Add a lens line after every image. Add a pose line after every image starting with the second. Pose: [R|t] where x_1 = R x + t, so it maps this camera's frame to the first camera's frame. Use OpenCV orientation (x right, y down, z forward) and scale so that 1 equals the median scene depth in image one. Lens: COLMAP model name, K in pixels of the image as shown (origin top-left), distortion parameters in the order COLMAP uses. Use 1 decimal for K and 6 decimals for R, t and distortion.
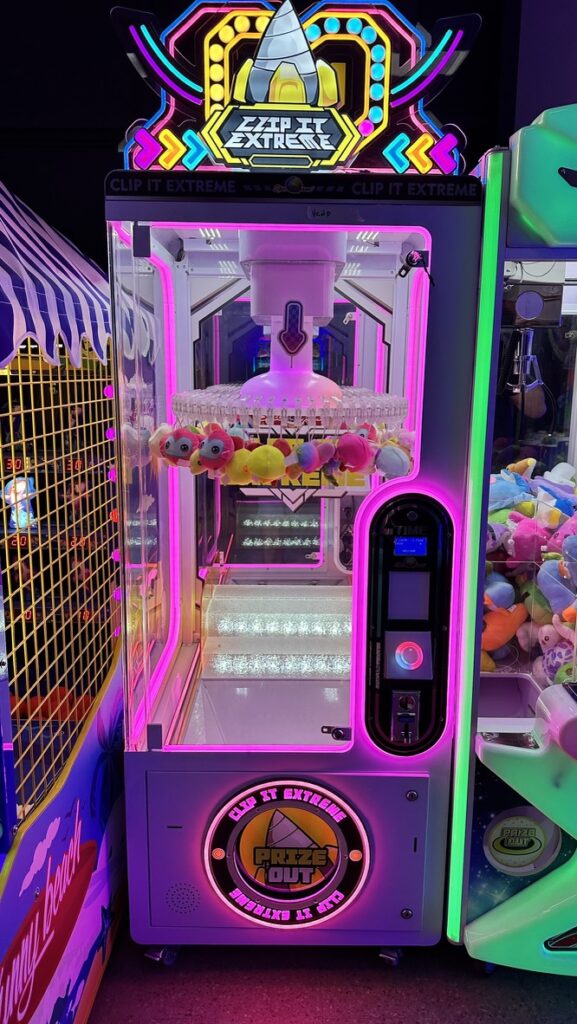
lens RADIAL K [[726.6, 0, 299.6], [0, 726.6, 511.2], [0, 0, 1]] dist [0.031540, -0.039948]
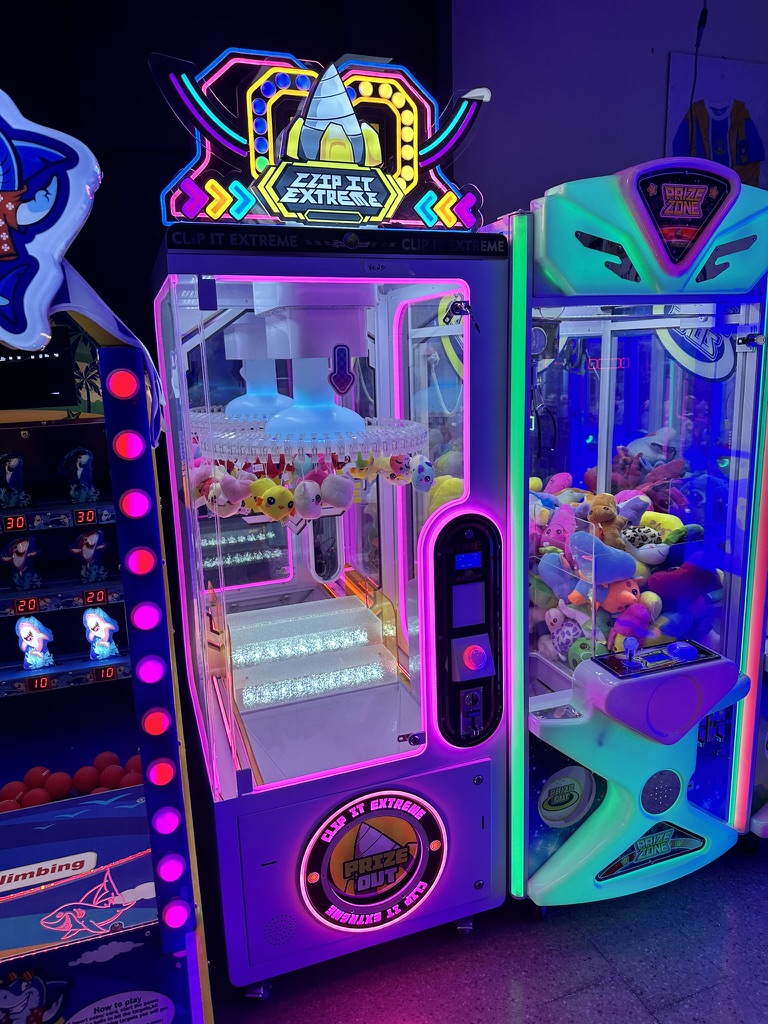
lens RADIAL K [[718.7, 0, 386.9], [0, 718.7, 506.4], [0, 0, 1]] dist [0.041095, -0.051745]
pose [[0.941305, -0.107313, 0.320045, -0.309075], [0.102266, 0.994223, 0.032588, -0.084324], [-0.321694, 0.002054, 0.946842, -0.007859]]
